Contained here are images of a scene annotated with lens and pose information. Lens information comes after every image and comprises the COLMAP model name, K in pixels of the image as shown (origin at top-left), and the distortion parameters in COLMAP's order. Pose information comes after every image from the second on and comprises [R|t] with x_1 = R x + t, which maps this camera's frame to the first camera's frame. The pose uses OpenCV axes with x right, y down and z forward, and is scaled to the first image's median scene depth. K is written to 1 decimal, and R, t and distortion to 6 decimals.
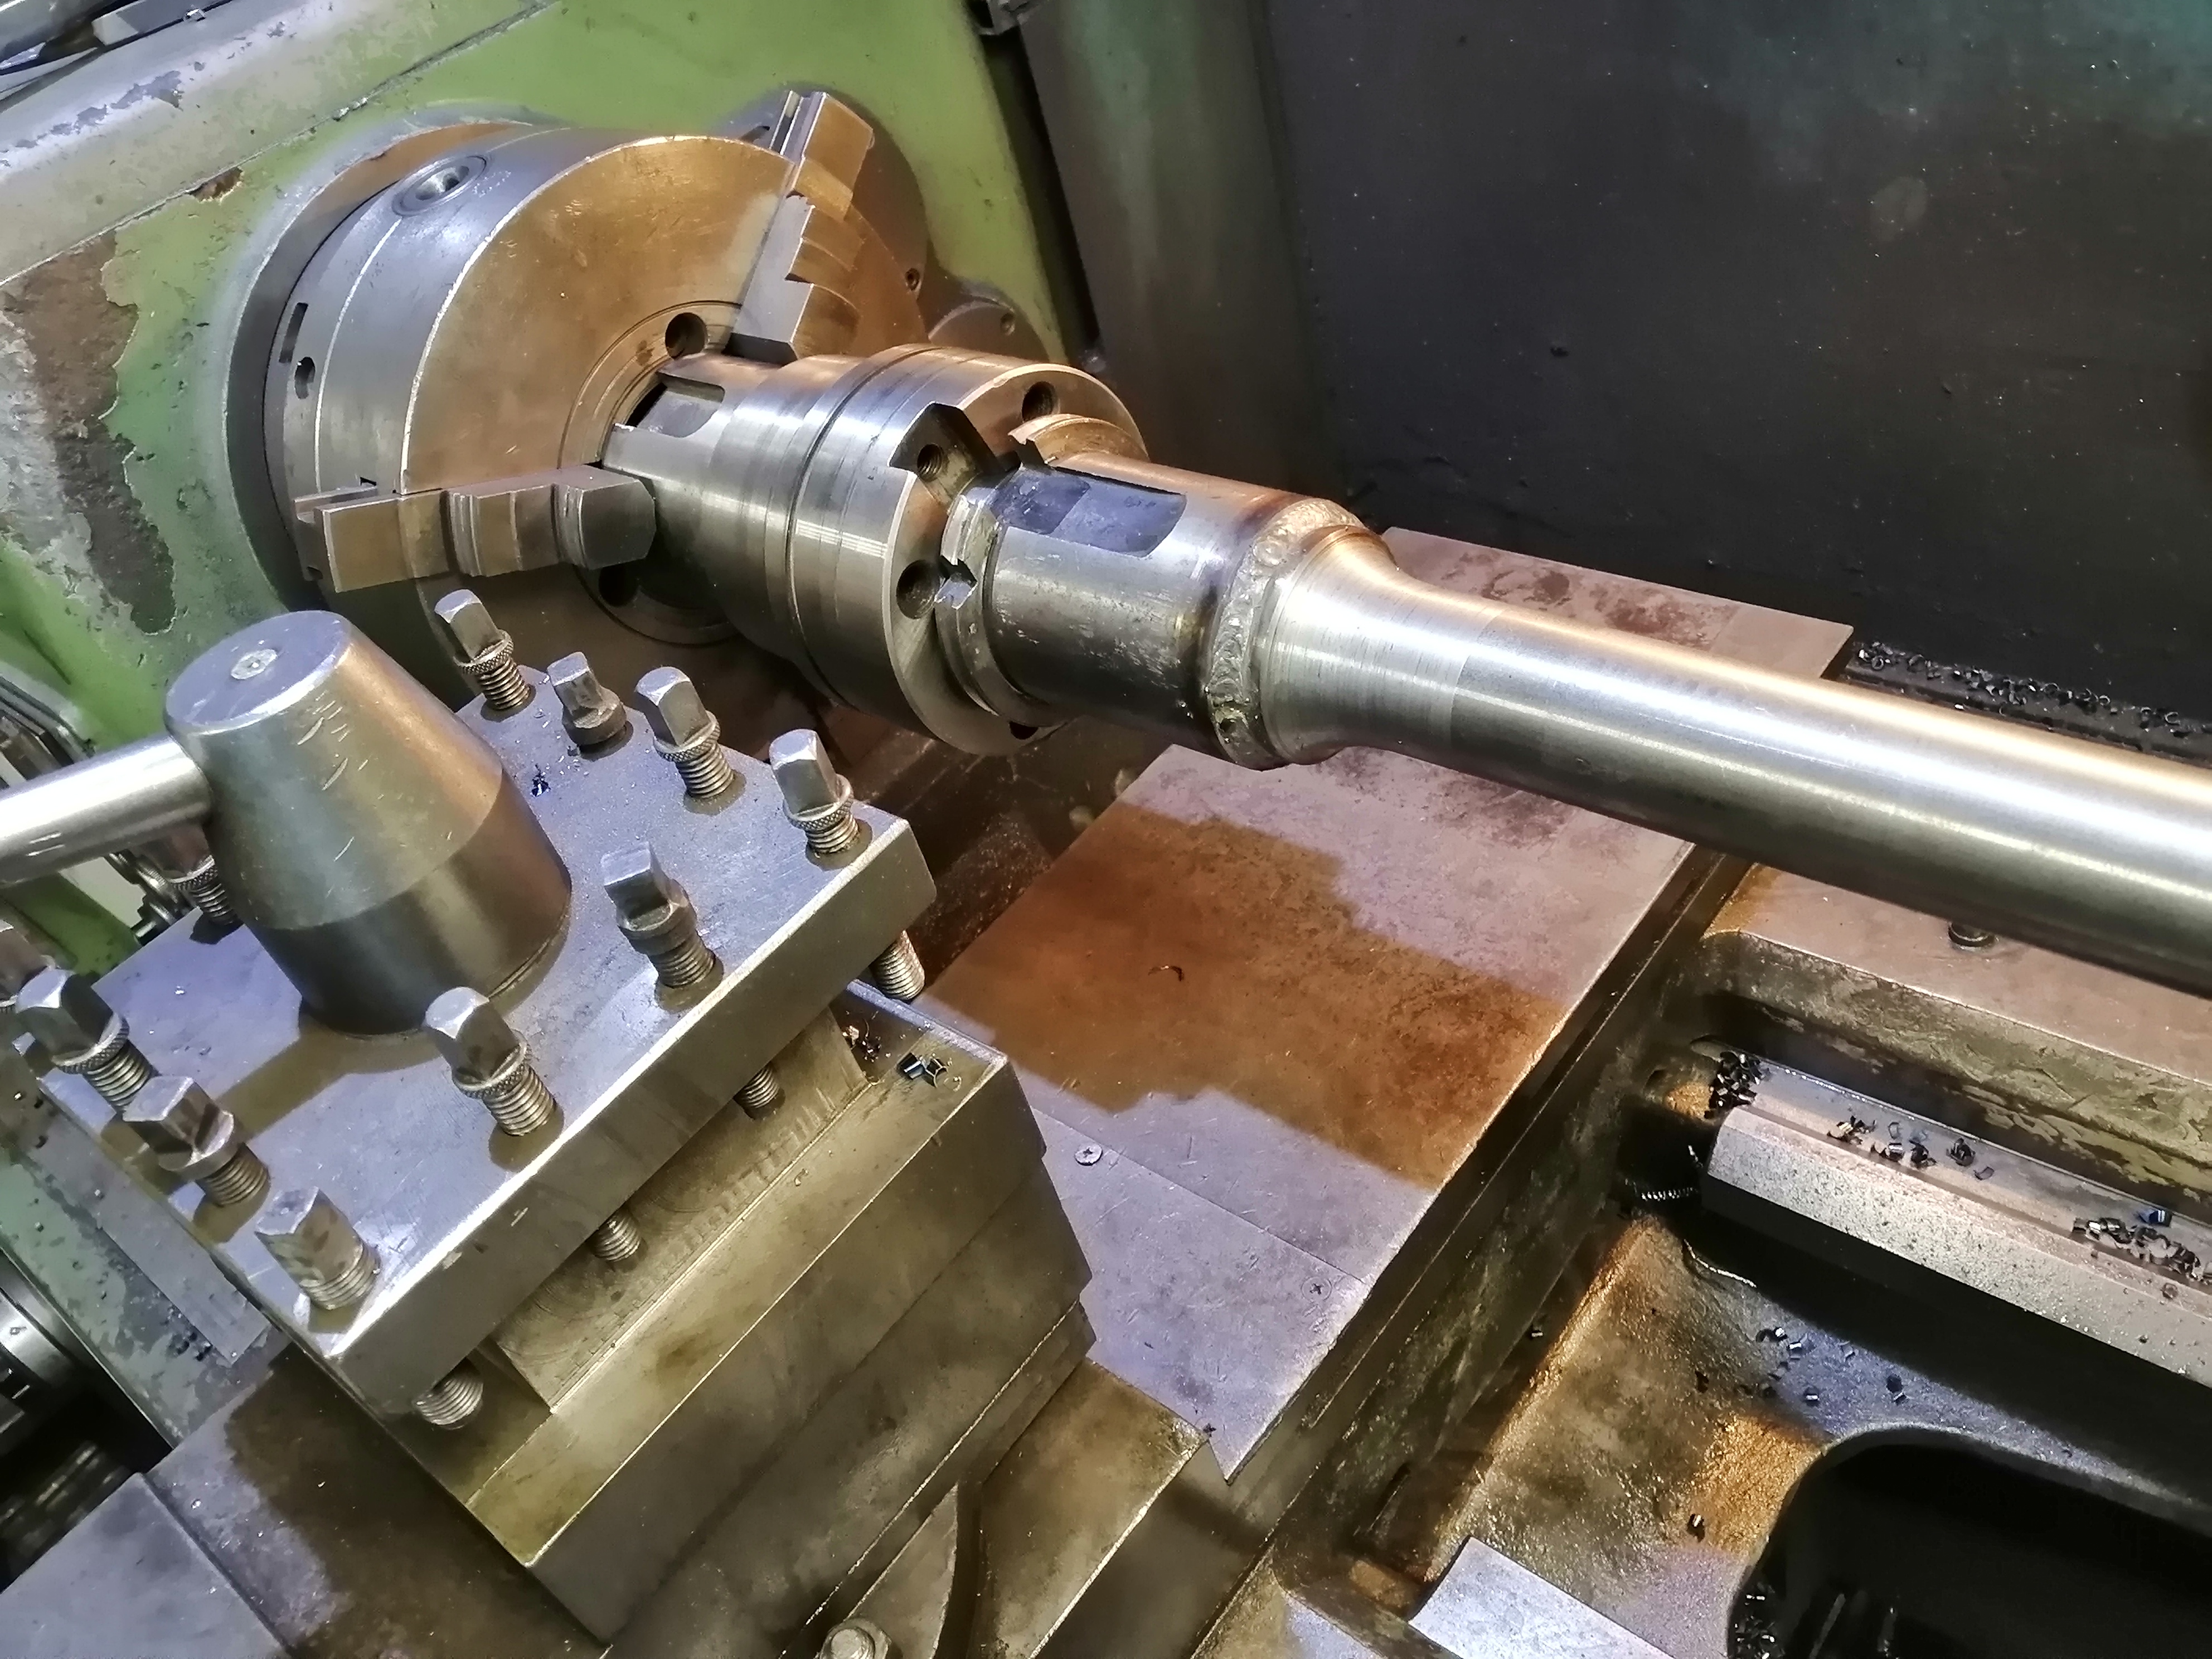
lens RADIAL K [[1802.7, 0, 1107.7], [0, 1802.7, 819.1], [0, 0, 1]] dist [-0.031717, 0.072205]
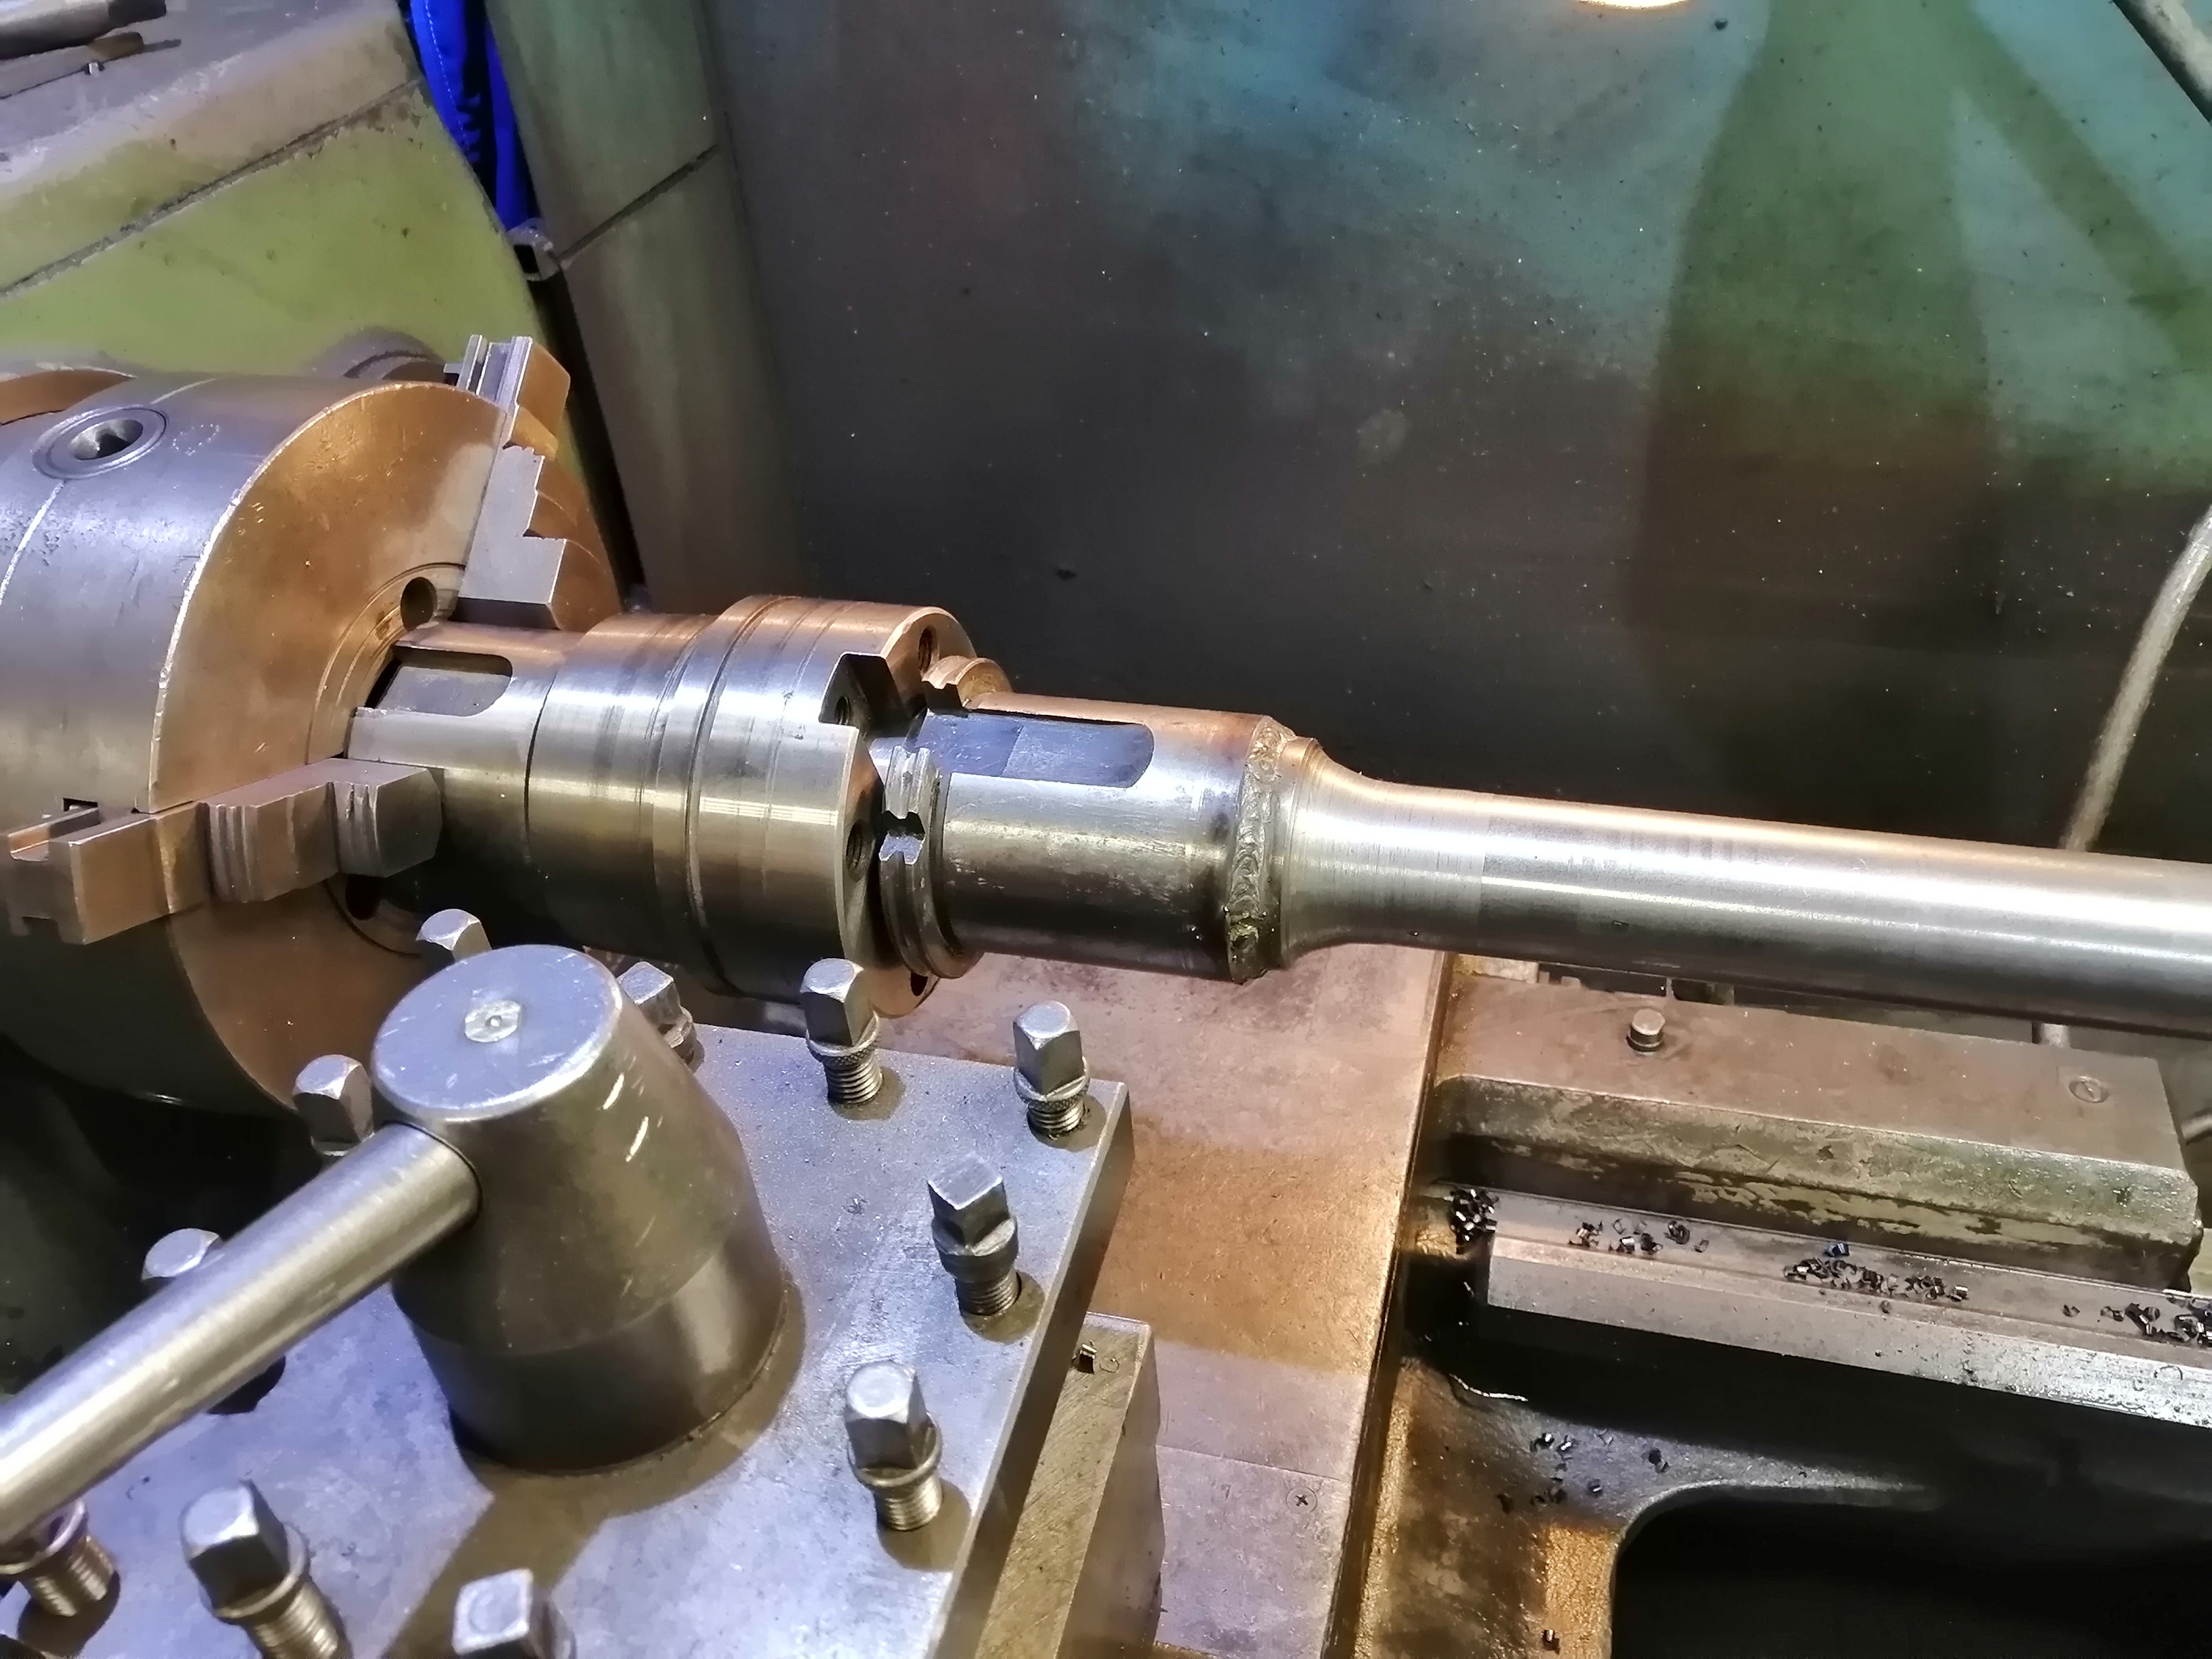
lens RADIAL K [[1802.7, 0, 1107.7], [0, 1802.7, 819.1], [0, 0, 1]] dist [-0.031717, 0.072205]
pose [[0.896512, -0.112247, 0.428565, -0.316455], [0.164807, 0.982442, -0.087445, -0.032929], [-0.411225, 0.149026, 0.899270, 0.088281]]
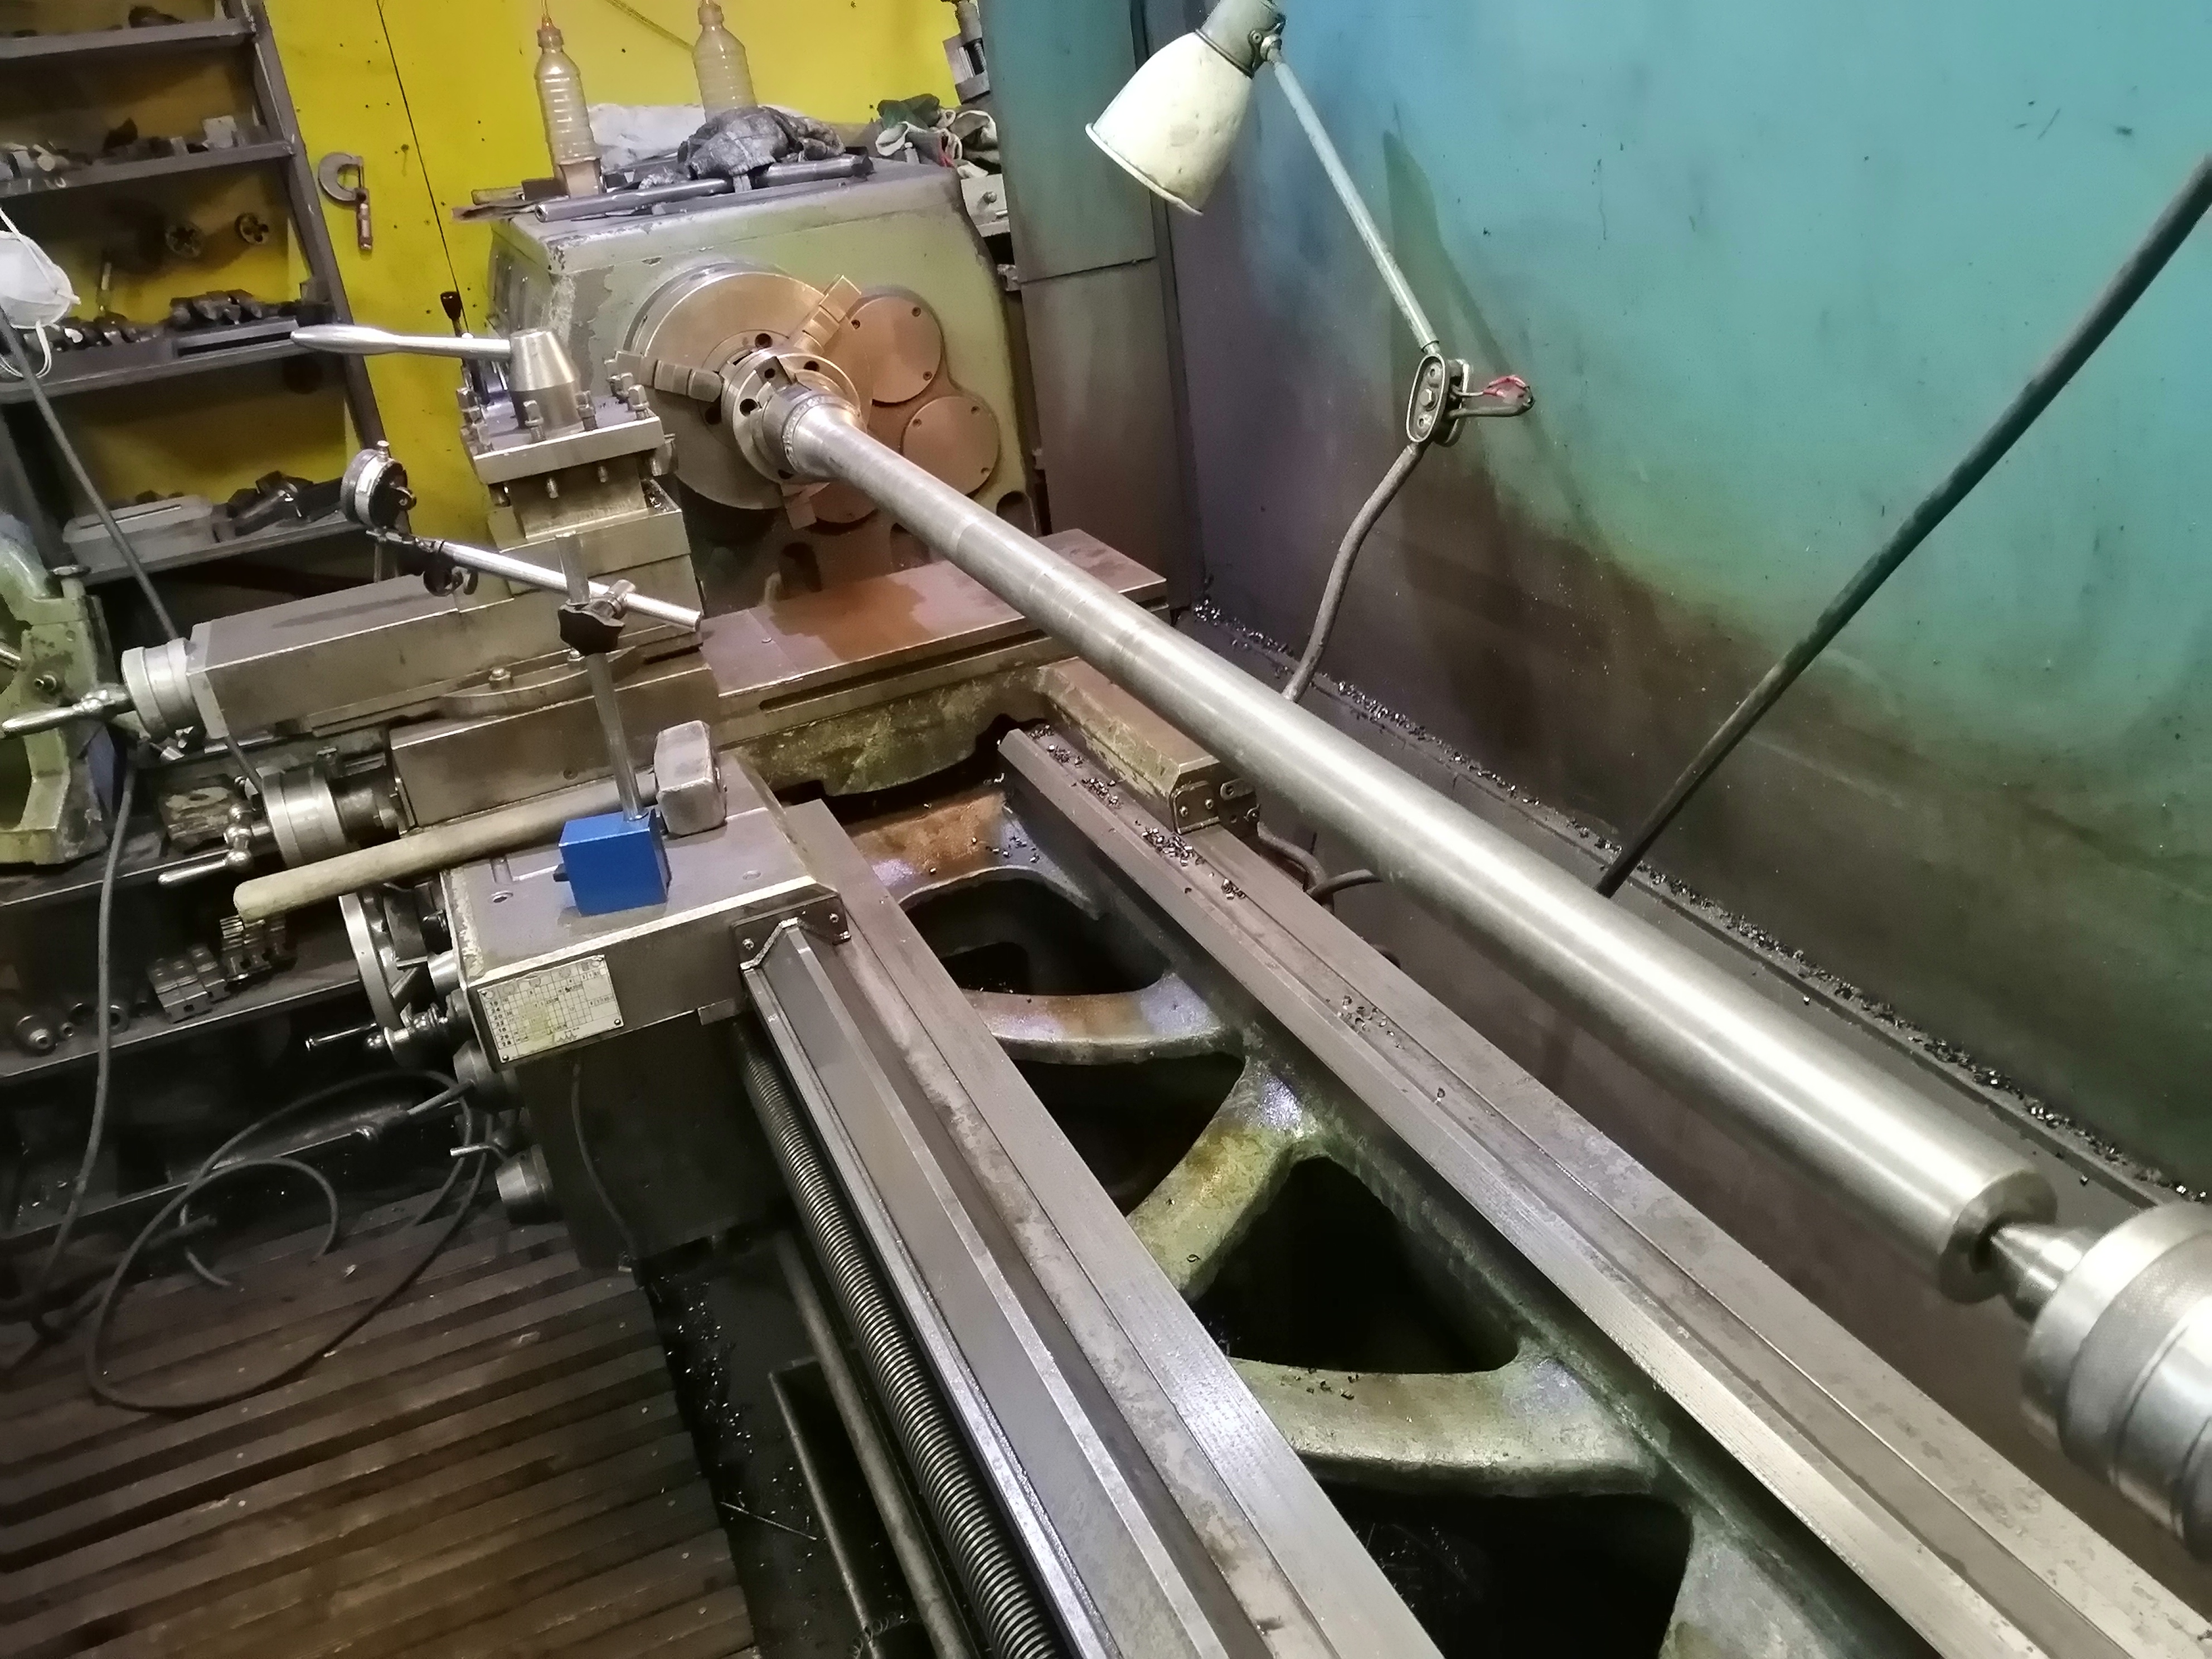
lens RADIAL K [[1802.7, 0, 1107.7], [0, 1802.7, 819.1], [0, 0, 1]] dist [-0.031717, 0.072205]
pose [[0.888980, 0.305912, -0.340782, 1.402115], [-0.361496, 0.925608, -0.112117, 0.533932], [0.281133, 0.222861, 0.933433, -1.283696]]
